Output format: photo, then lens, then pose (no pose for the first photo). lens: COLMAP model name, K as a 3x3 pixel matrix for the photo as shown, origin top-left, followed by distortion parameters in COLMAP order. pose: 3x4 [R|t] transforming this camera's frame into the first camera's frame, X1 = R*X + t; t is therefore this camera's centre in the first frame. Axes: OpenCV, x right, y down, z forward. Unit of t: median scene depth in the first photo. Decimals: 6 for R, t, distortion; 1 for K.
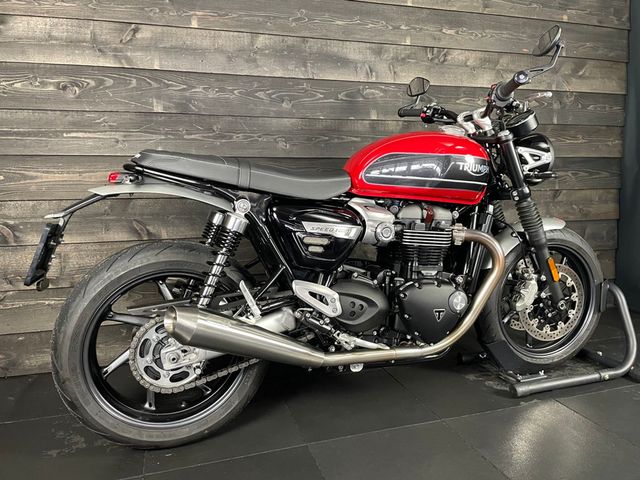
lens RADIAL K [[491.9, 0, 328.4], [0, 491.9, 237.8], [0, 0, 1]] dist [0.085409, -0.114948]
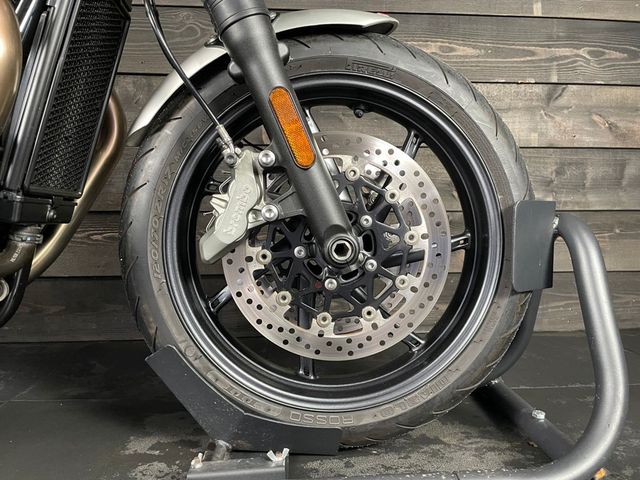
lens RADIAL K [[491.9, 0, 332.6], [0, 491.9, 245.9], [0, 0, 1]] dist [0.085409, -0.114948]
pose [[0.971413, 0.024270, -0.236151, 0.617242], [-0.036331, 0.998241, -0.046859, 0.170043], [0.234599, 0.054100, 0.970586, 0.789177]]
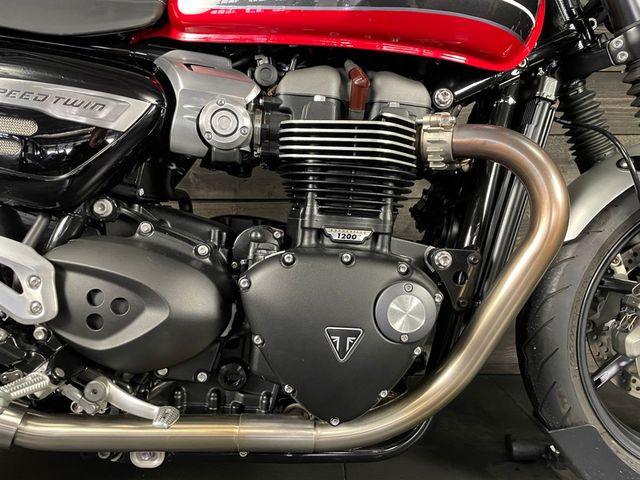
lens RADIAL K [[491.9, 0, 329.8], [0, 491.9, 243.4], [0, 0, 1]] dist [0.085409, -0.114948]
pose [[0.954791, 0.026550, -0.296089, 0.305668], [-0.037937, 0.998742, -0.032779, 0.091617], [0.294846, 0.042529, 0.954598, 0.625079]]
